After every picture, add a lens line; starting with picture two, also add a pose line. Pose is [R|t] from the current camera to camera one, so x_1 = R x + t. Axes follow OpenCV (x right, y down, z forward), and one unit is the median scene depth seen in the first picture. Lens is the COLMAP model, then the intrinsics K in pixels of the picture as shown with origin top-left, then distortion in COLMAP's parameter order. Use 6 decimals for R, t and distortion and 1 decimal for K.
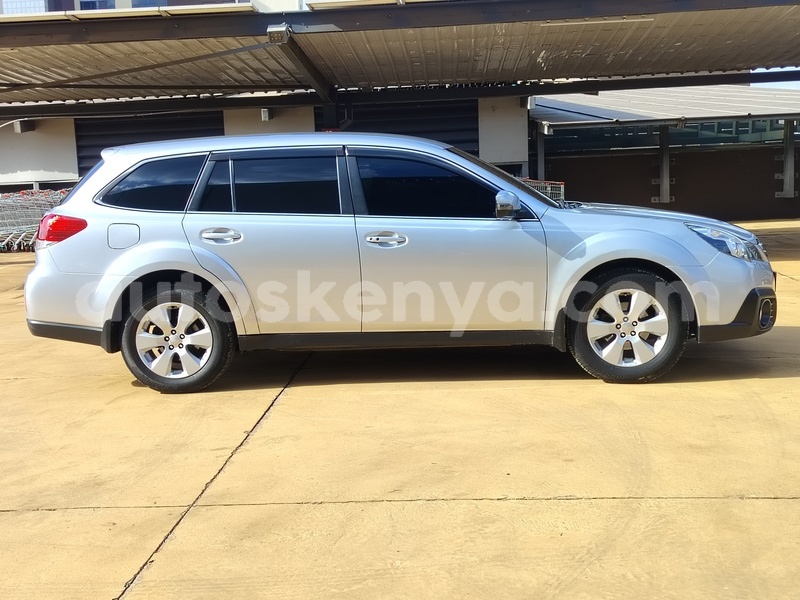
lens RADIAL K [[1102.5, 0, 400.0], [0, 1102.5, 300.0], [0, 0, 1]] dist [0.197405, -0.630472]
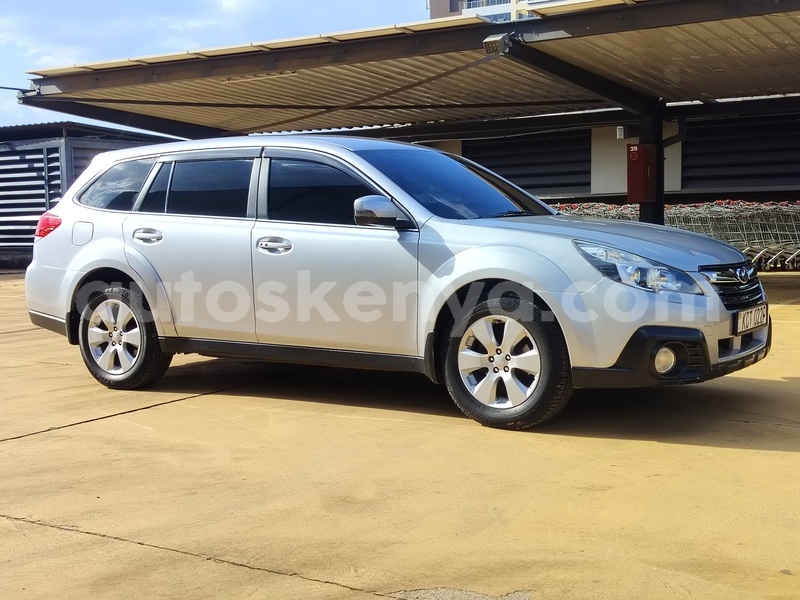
lens RADIAL K [[1102.5, 0, 400.0], [0, 1102.5, 300.0], [0, 0, 1]] dist [0.197405, -0.630472]
pose [[0.878703, 0.061529, -0.473387, 0.519828], [-0.073430, 0.997278, -0.006679, -0.010185], [0.471688, 0.040629, 0.880829, 0.221765]]
